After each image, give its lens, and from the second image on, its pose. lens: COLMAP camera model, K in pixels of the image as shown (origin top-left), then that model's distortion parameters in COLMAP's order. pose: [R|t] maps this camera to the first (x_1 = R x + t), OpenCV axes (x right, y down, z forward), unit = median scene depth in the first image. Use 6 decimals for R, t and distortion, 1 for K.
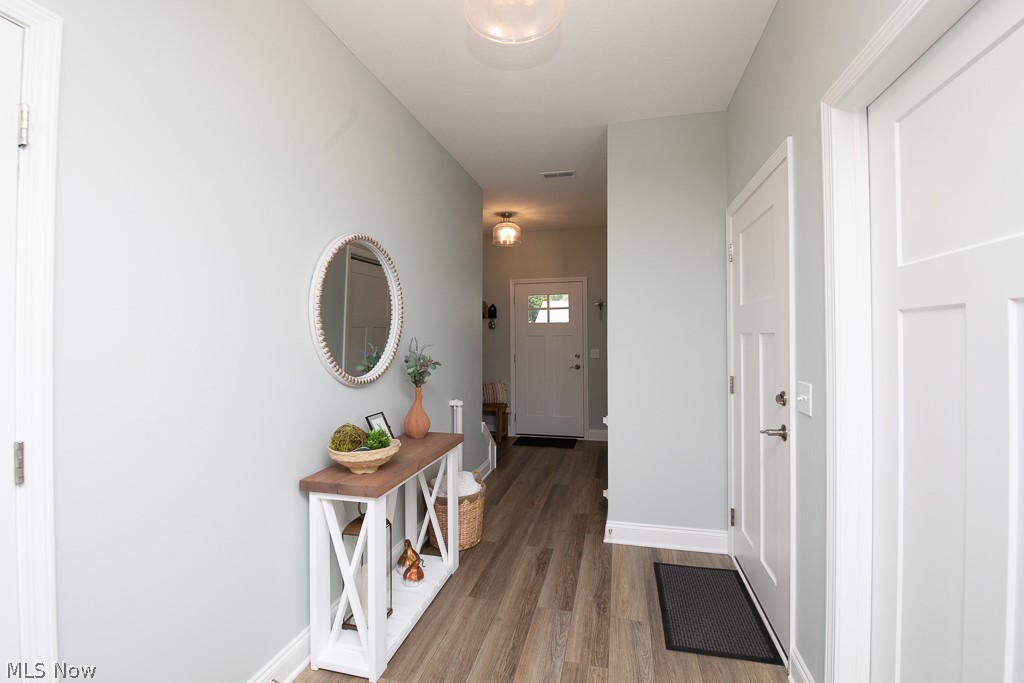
lens RADIAL K [[445.9, 0, 514.5], [0, 445.9, 336.2], [0, 0, 1]] dist [0.000910, -0.000253]
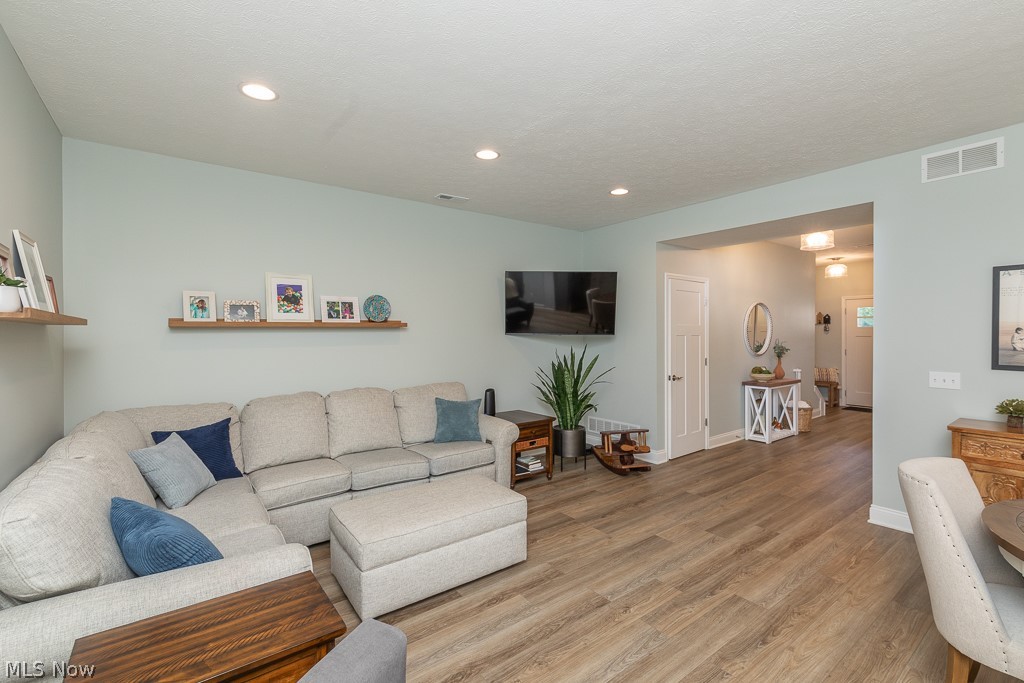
lens RADIAL K [[445.9, 0, 509.9], [0, 445.9, 336.8], [0, 0, 1]] dist [0.000910, -0.000253]
pose [[0.763541, 0.000710, -0.645760, 0.231819], [0.004151, 0.999973, 0.006007, -0.027191], [0.645747, -0.007268, 0.763517, -1.777026]]
